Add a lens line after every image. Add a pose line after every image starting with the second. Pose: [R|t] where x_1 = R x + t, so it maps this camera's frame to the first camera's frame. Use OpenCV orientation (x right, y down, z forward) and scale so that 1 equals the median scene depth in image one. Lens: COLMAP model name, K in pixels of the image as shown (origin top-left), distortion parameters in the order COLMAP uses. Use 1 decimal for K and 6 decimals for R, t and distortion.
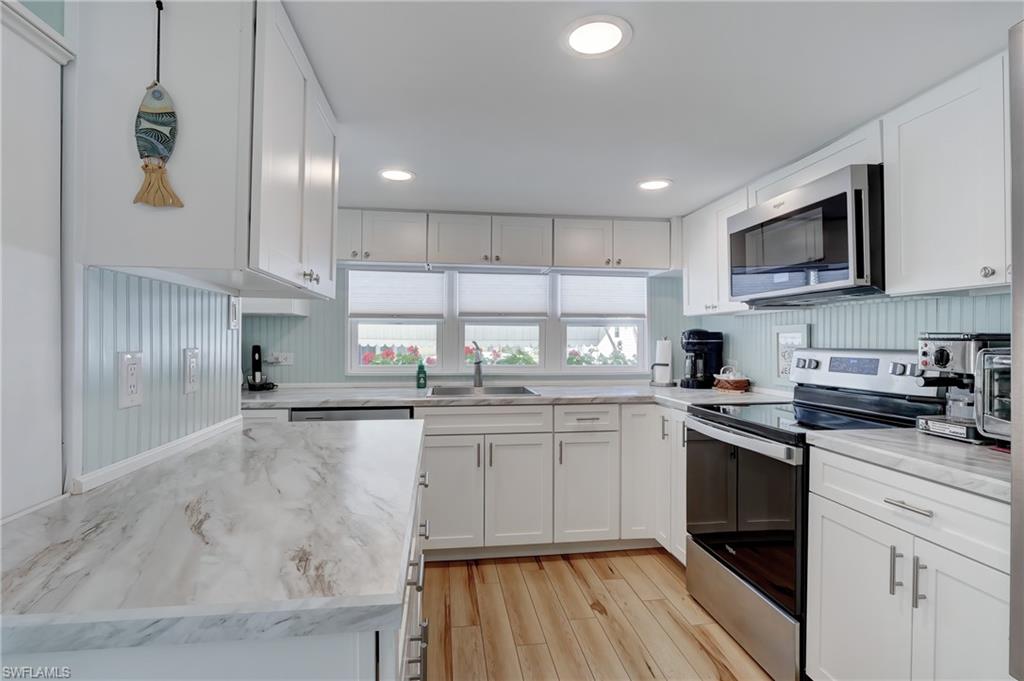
lens RADIAL K [[502.2, 0, 511.4], [0, 502.2, 338.6], [0, 0, 1]] dist [-0.006046, -0.000502]
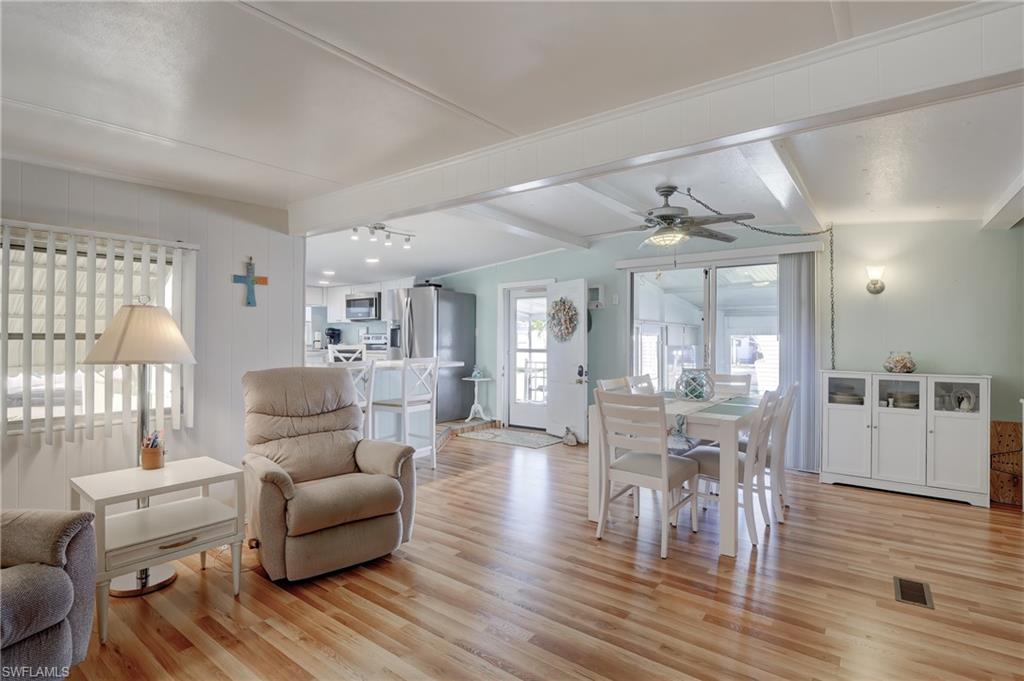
lens RADIAL K [[502.2, 0, 511.1], [0, 502.2, 337.5], [0, 0, 1]] dist [-0.006046, -0.000502]
pose [[0.706947, 0.005699, 0.707244, -1.604754], [-0.006785, 0.999976, -0.001276, 0.058275], [-0.707234, -0.003897, 0.706968, -2.994016]]
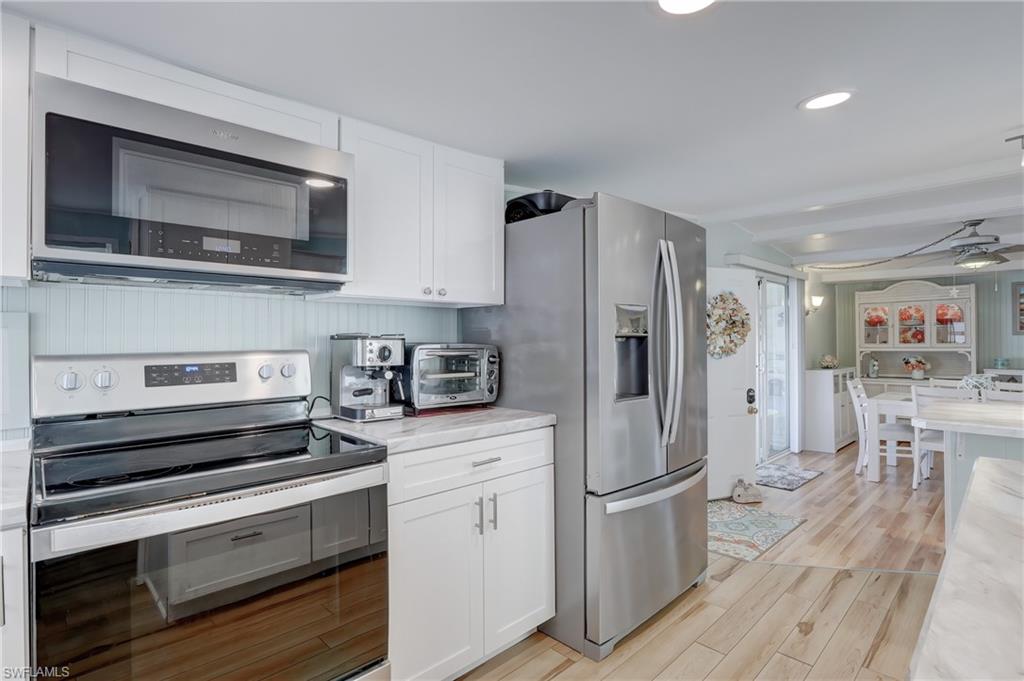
lens RADIAL K [[499.8, 0, 512.1], [0, 499.8, 339.9], [0, 0, 1]] dist [-0.000143, -0.000021]
pose [[-0.585110, 0.004570, 0.810941, -0.165353], [0.005988, 0.999981, -0.001315, 0.004469], [-0.810932, 0.004086, -0.585126, 0.811645]]
